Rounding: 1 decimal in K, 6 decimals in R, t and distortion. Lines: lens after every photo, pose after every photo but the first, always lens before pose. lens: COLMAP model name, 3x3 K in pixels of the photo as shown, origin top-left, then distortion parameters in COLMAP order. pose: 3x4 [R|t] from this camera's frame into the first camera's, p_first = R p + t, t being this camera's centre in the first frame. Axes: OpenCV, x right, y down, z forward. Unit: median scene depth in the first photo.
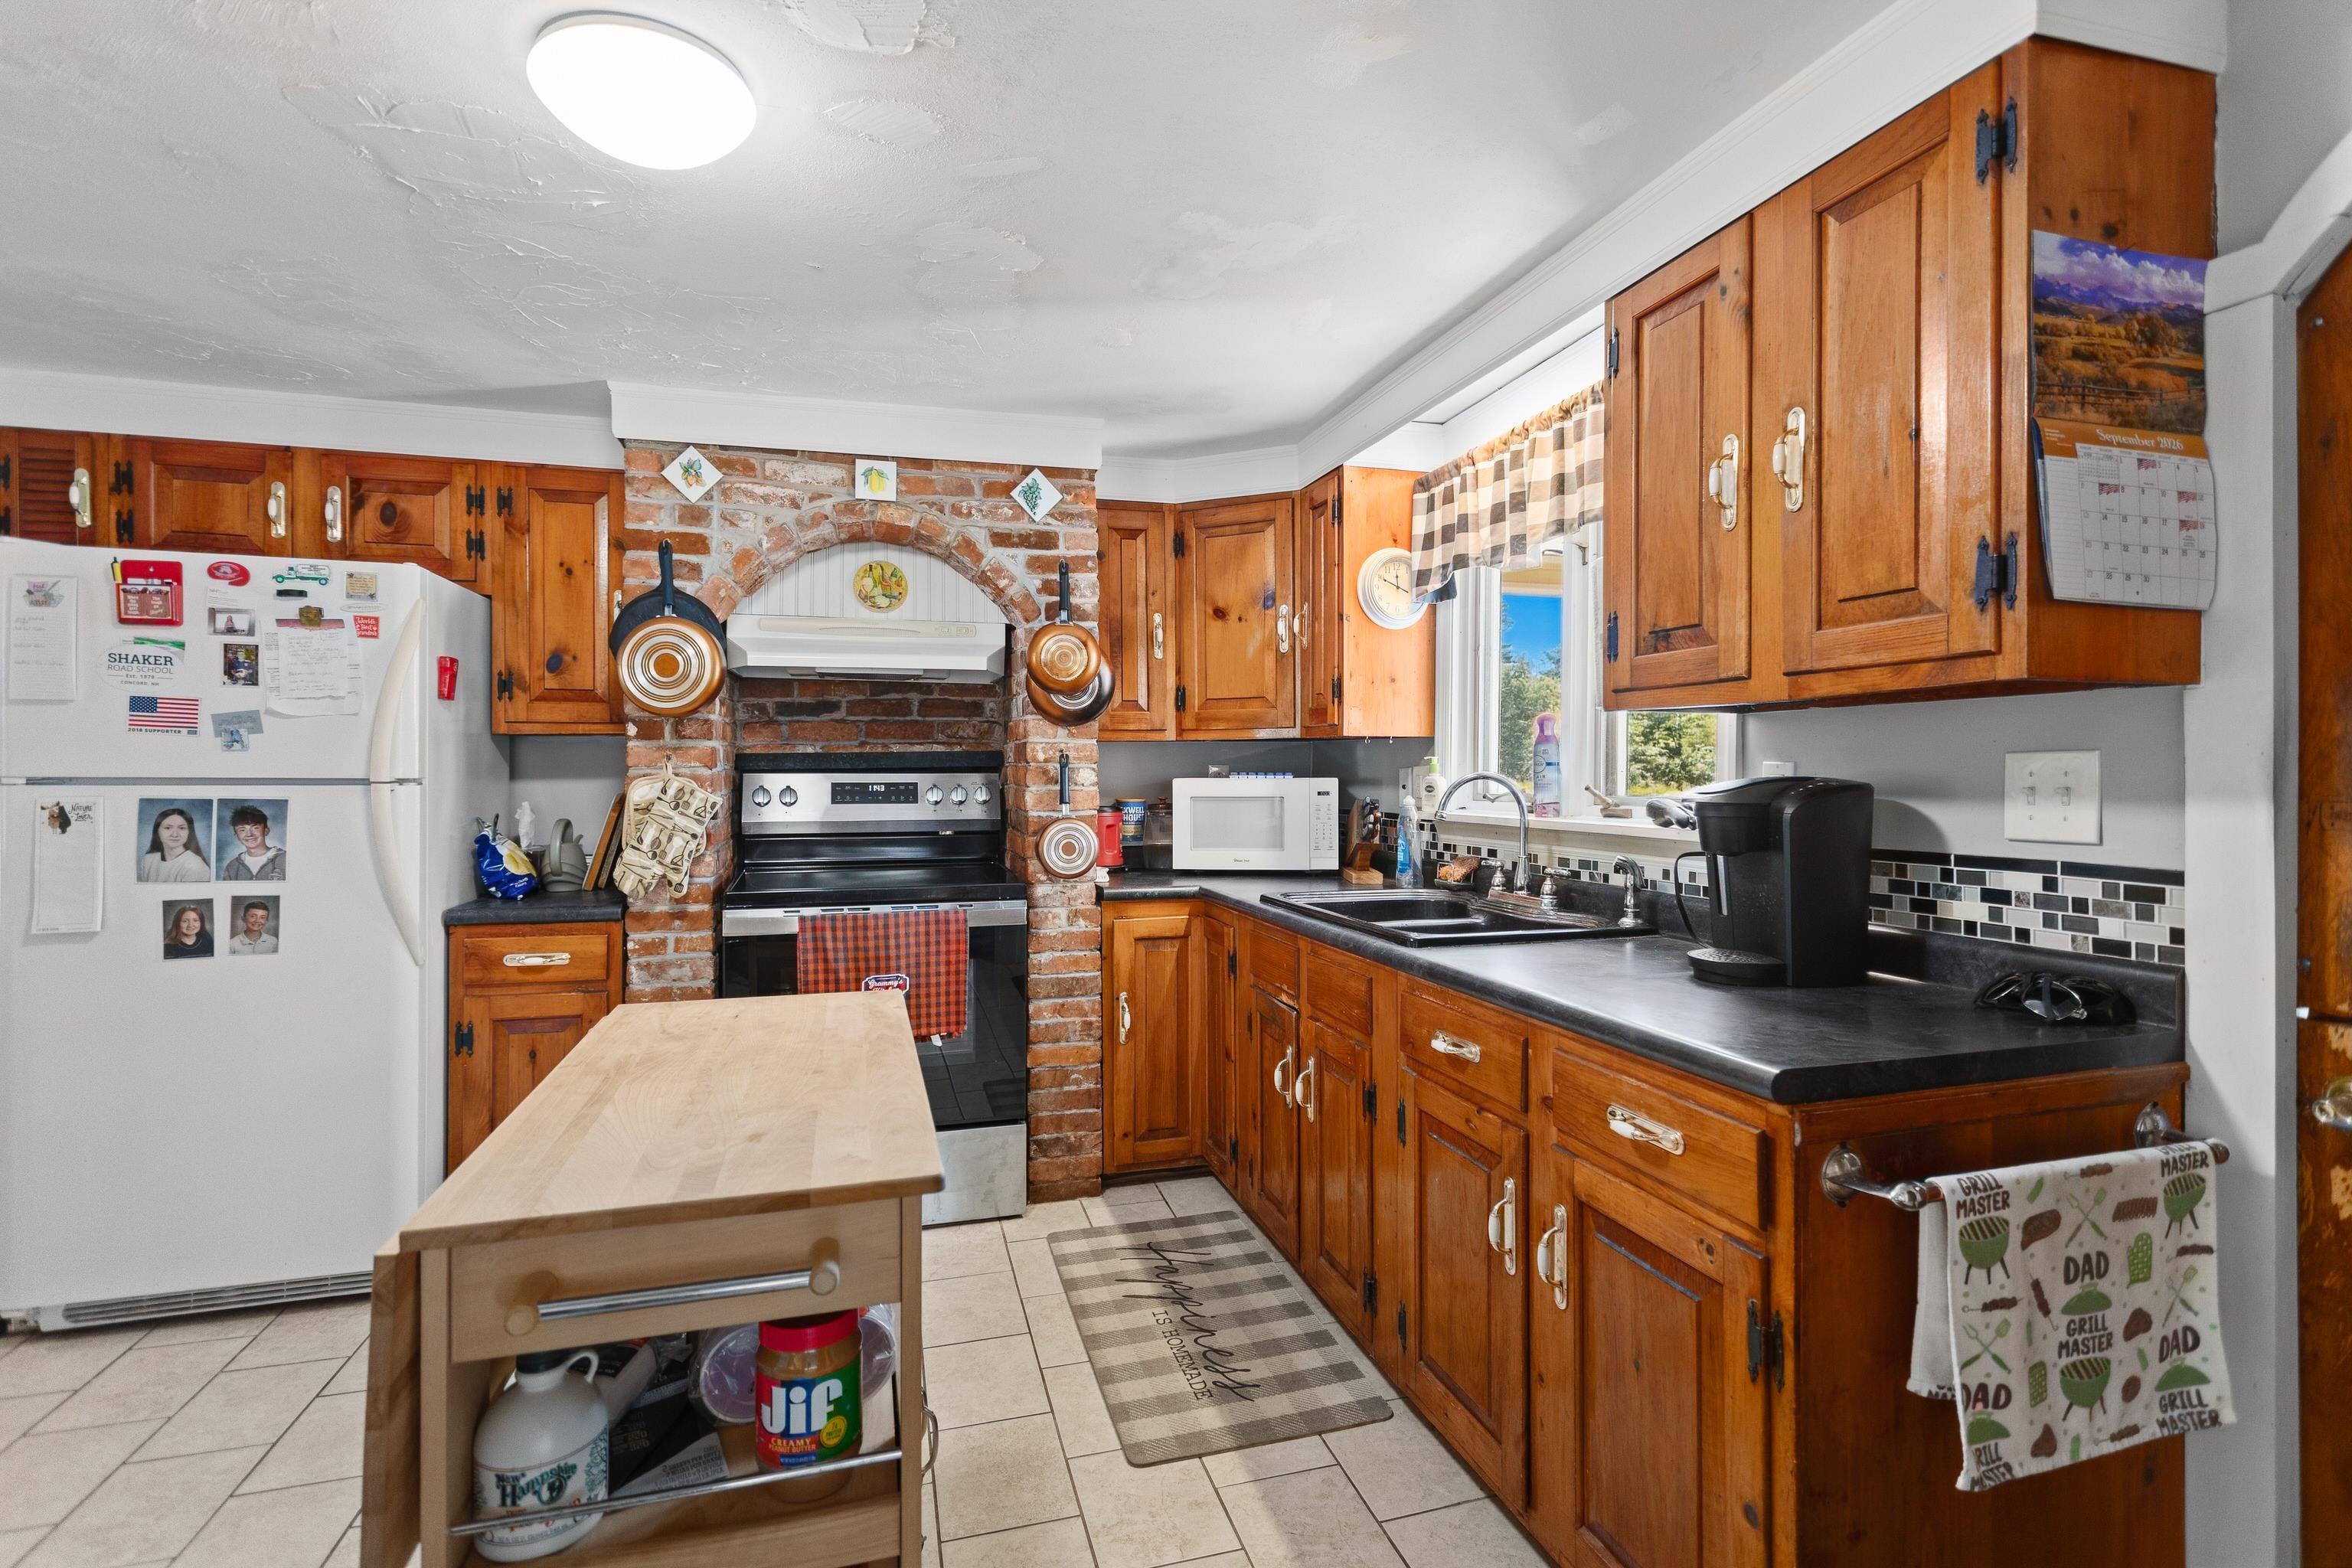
lens RADIAL K [[1108.9, 0, 1188.4], [0, 1108.9, 769.7], [0, 0, 1]] dist [-0.000289, 0.003120]
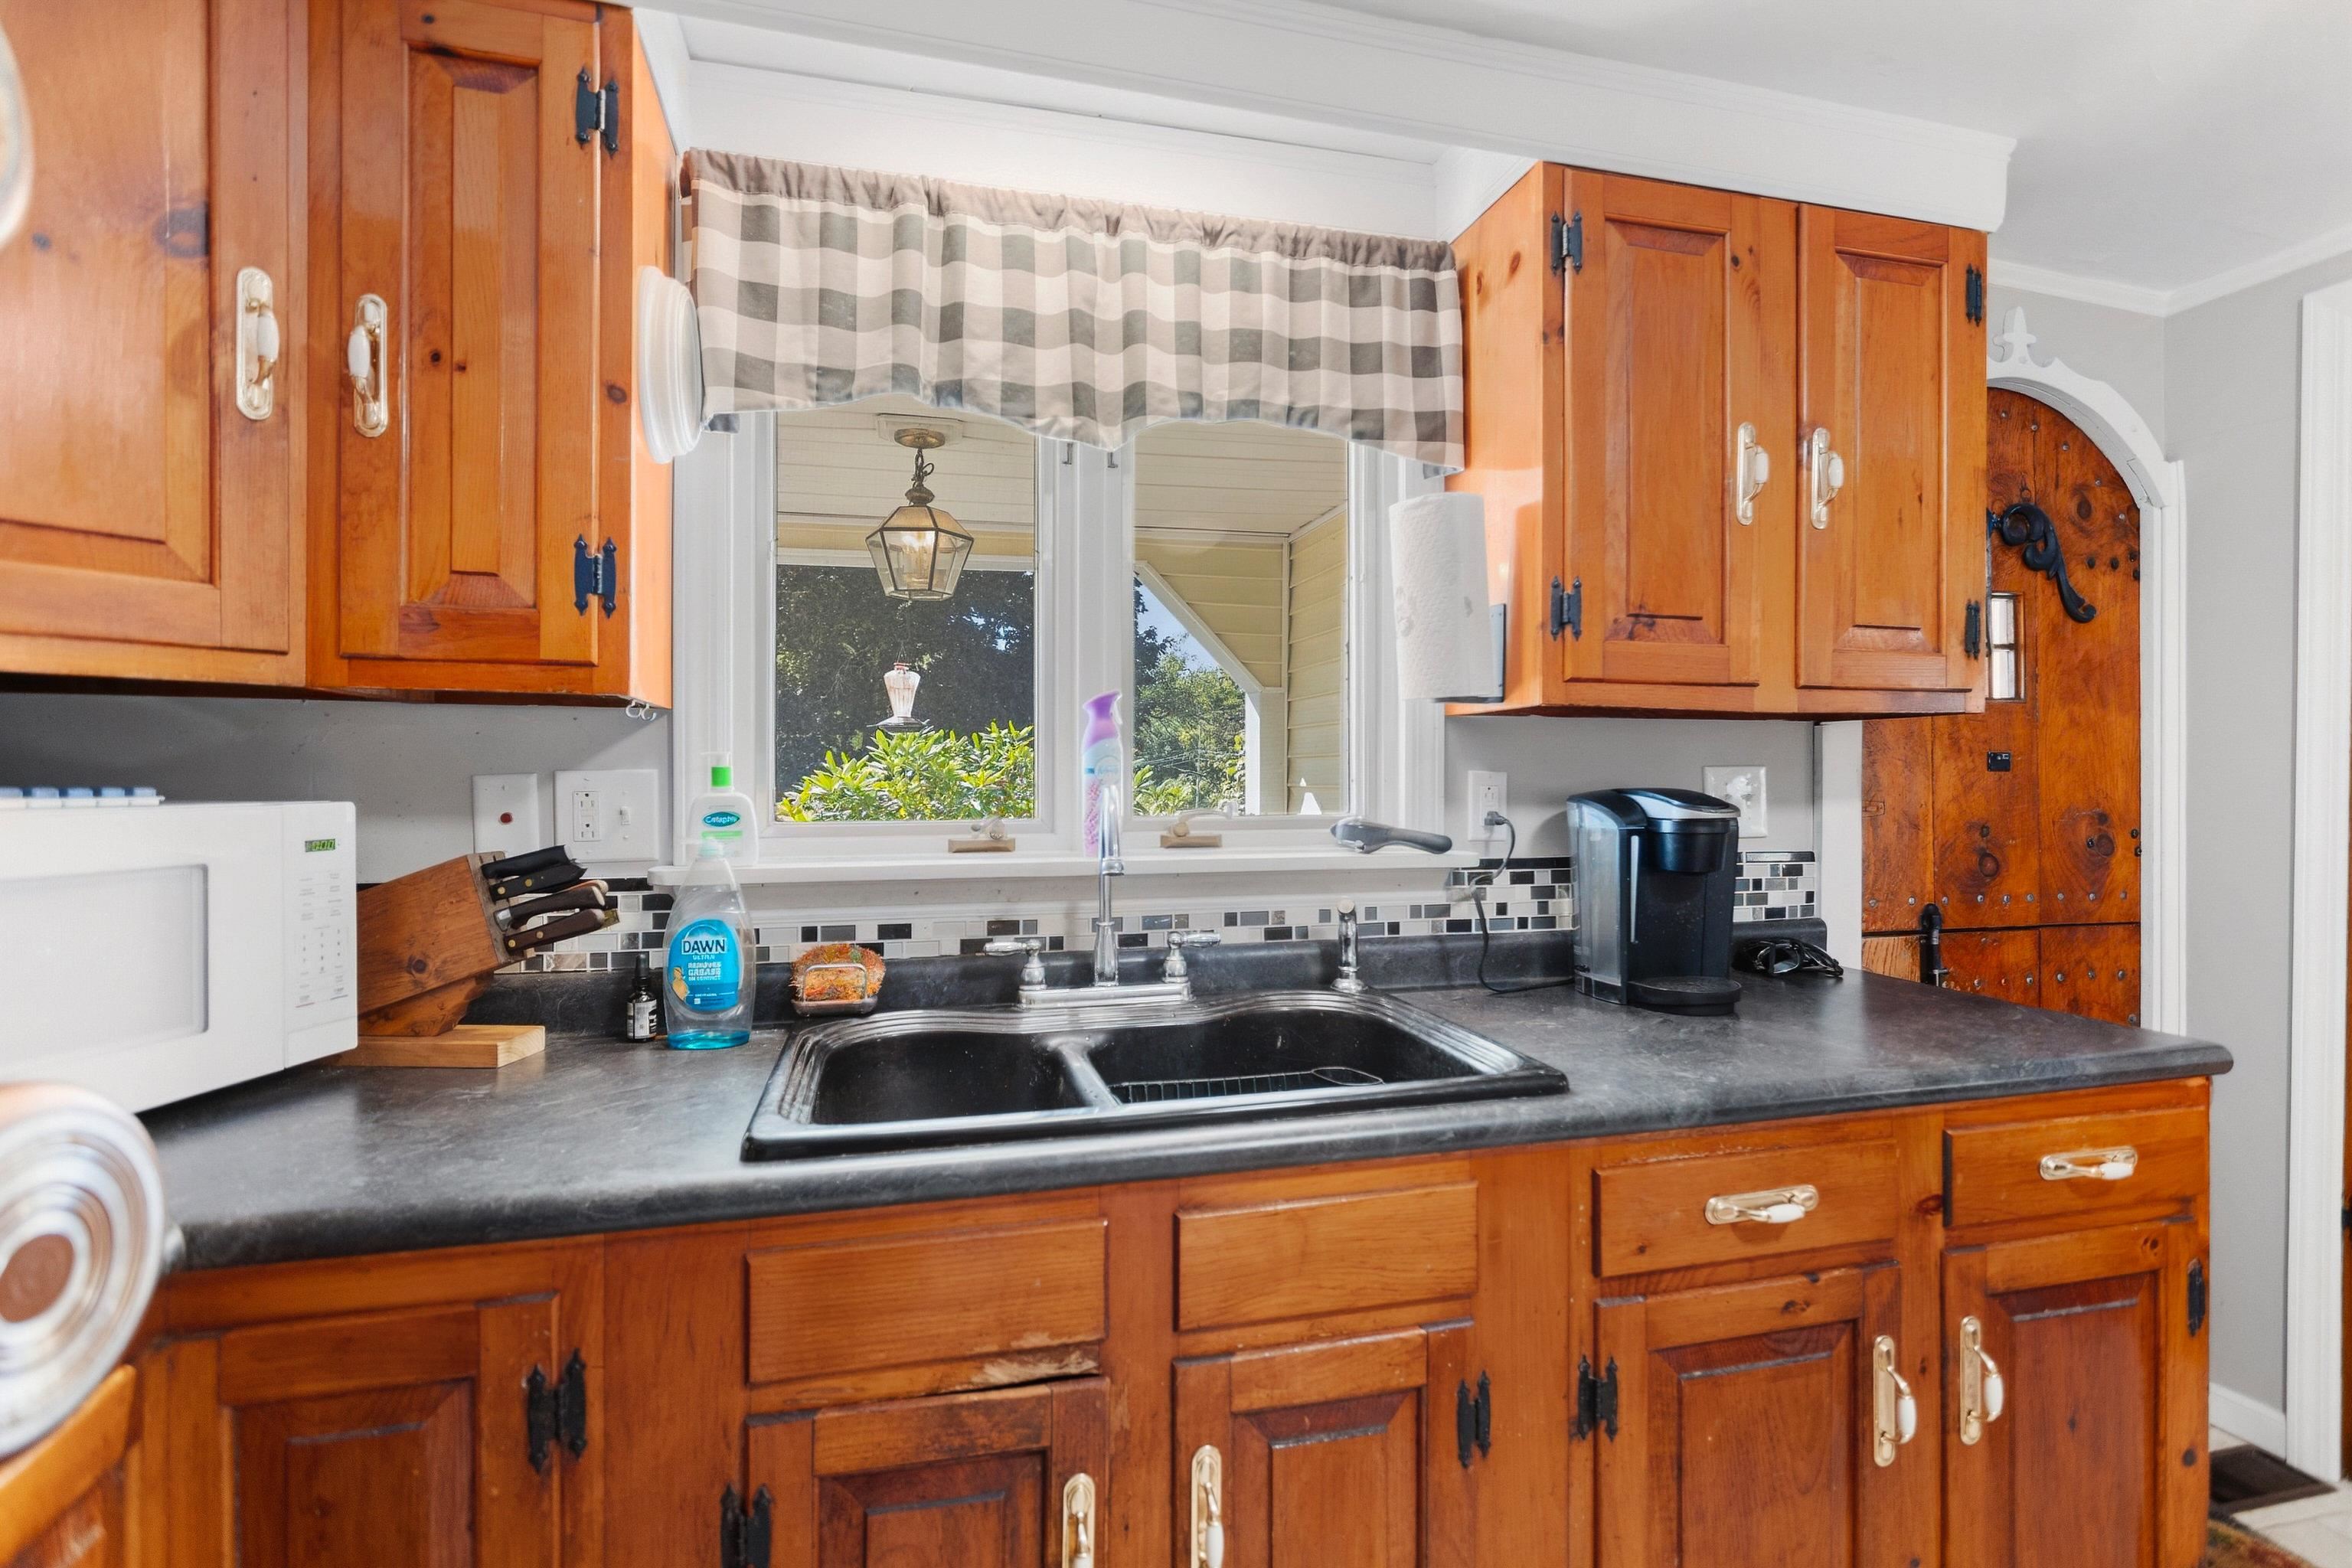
lens RADIAL K [[1108.9, 0, 1181.6], [0, 1108.9, 780.9], [0, 0, 1]] dist [-0.000289, 0.003120]
pose [[0.033259, -0.005422, 0.999432, -0.272530], [-0.002744, 0.999981, 0.005516, -0.002560], [-0.999443, -0.002926, 0.033244, 0.852209]]
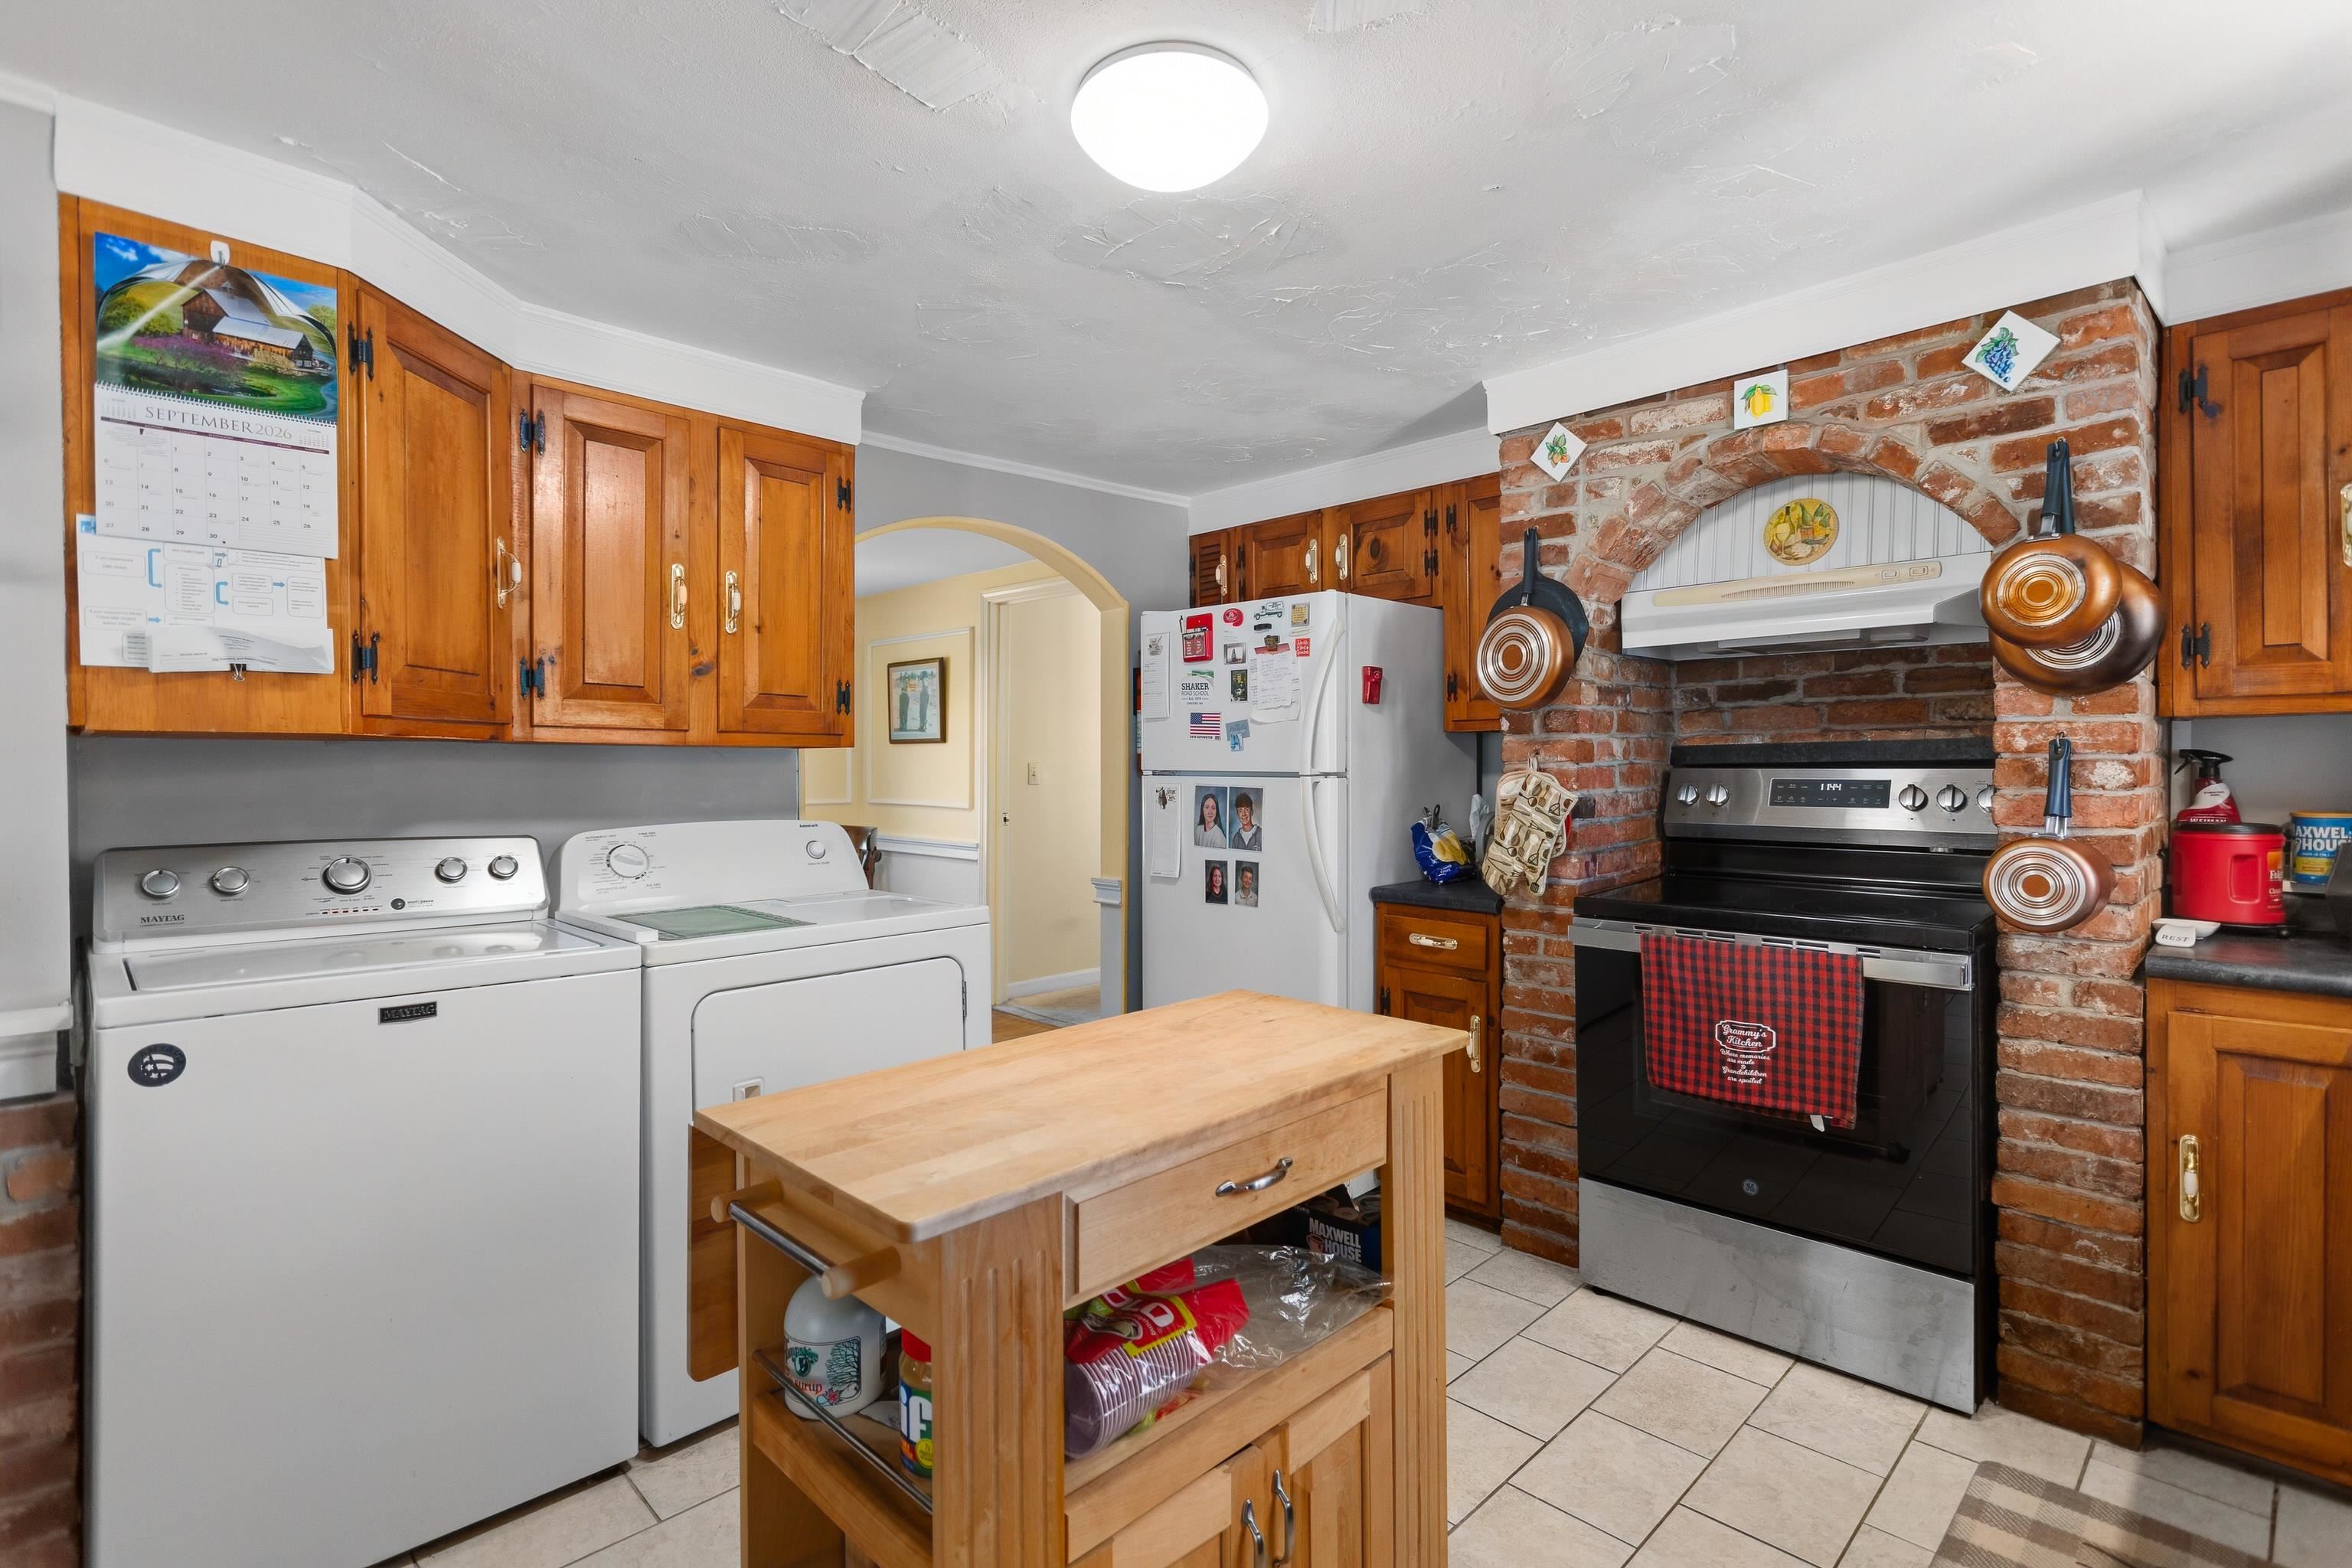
lens RADIAL K [[1108.9, 0, 1190.7], [0, 1108.9, 775.2], [0, 0, 1]] dist [-0.000289, 0.003120]
pose [[0.480740, 0.007140, -0.876834, 0.228743], [0.002816, 0.999949, 0.009687, -0.001019], [0.876859, -0.007126, 0.480695, 0.265967]]
